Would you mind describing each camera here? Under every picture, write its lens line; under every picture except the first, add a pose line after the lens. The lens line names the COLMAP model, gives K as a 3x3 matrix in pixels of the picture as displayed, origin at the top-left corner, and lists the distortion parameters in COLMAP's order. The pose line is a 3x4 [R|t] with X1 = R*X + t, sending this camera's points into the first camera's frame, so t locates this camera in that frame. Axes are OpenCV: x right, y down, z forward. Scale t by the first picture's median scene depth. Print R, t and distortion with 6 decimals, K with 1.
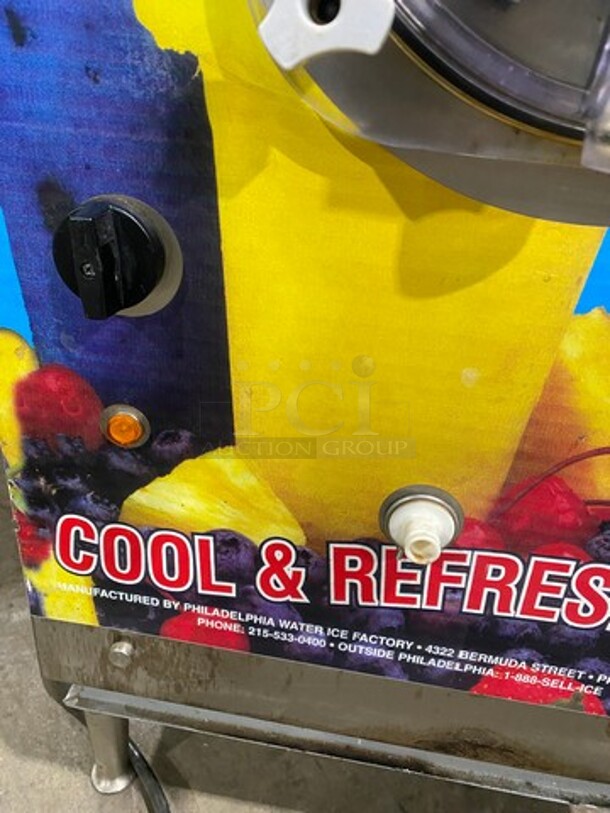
lens RADIAL K [[630.0, 0, 304.9], [0, 630.0, 393.9], [0, 0, 1]] dist [-0.009088, 0.016374]
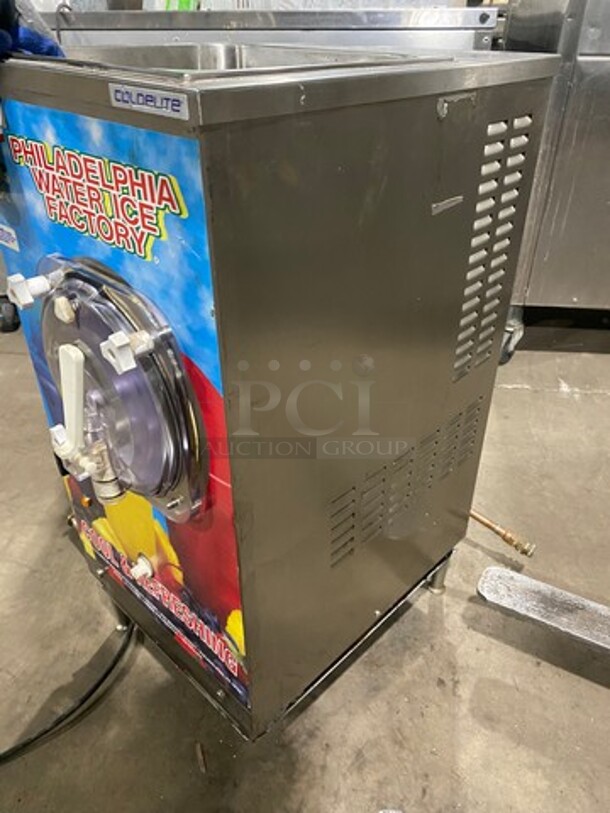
lens RADIAL K [[630.0, 0, 308.0], [0, 630.0, 411.7], [0, 0, 1]] dist [-0.009088, 0.016374]
pose [[0.803472, 0.248414, -0.541040, 1.974707], [-0.224223, 0.968135, 0.111528, -0.879911], [0.551505, 0.031704, 0.833569, -0.920836]]
